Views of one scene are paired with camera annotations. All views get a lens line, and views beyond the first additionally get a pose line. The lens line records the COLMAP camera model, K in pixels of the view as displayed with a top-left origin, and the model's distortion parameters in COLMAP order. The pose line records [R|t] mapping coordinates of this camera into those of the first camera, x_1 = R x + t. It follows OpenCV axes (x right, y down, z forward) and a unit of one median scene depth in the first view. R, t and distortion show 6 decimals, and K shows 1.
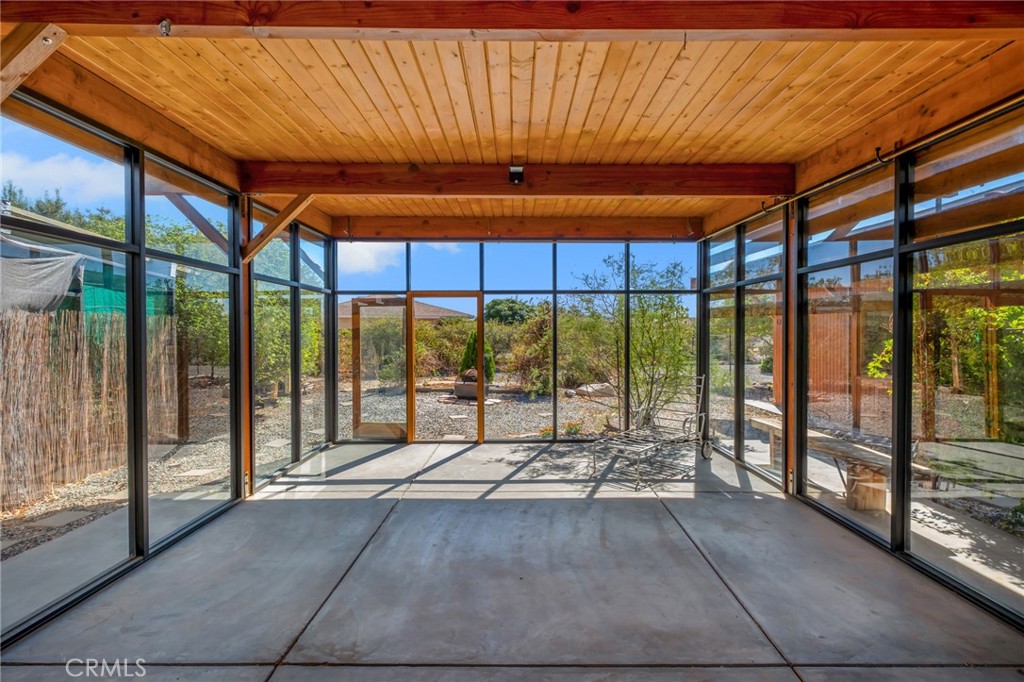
lens RADIAL K [[484.5, 0, 511.7], [0, 484.5, 337.7], [0, 0, 1]] dist [0.000272, 0.000014]
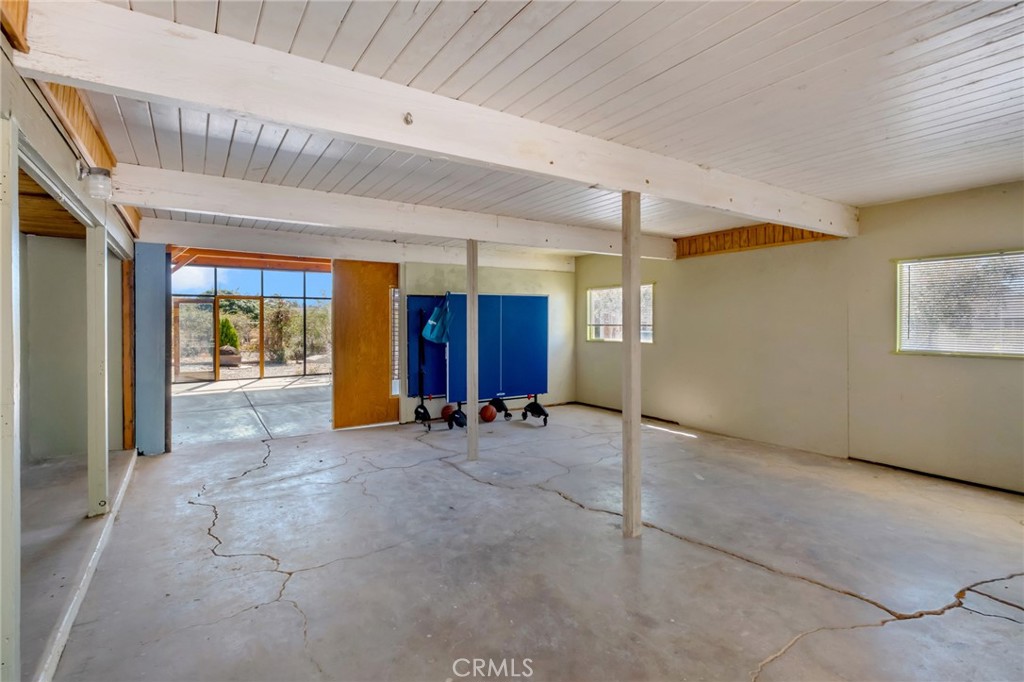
lens RADIAL K [[484.5, 0, 512.6], [0, 484.5, 331.4], [0, 0, 1]] dist [0.000272, 0.000014]
pose [[0.840580, -0.007335, 0.541638, -0.258854], [0.004952, 0.999971, 0.005857, 0.030643], [-0.541666, -0.002241, 0.840591, -1.063800]]
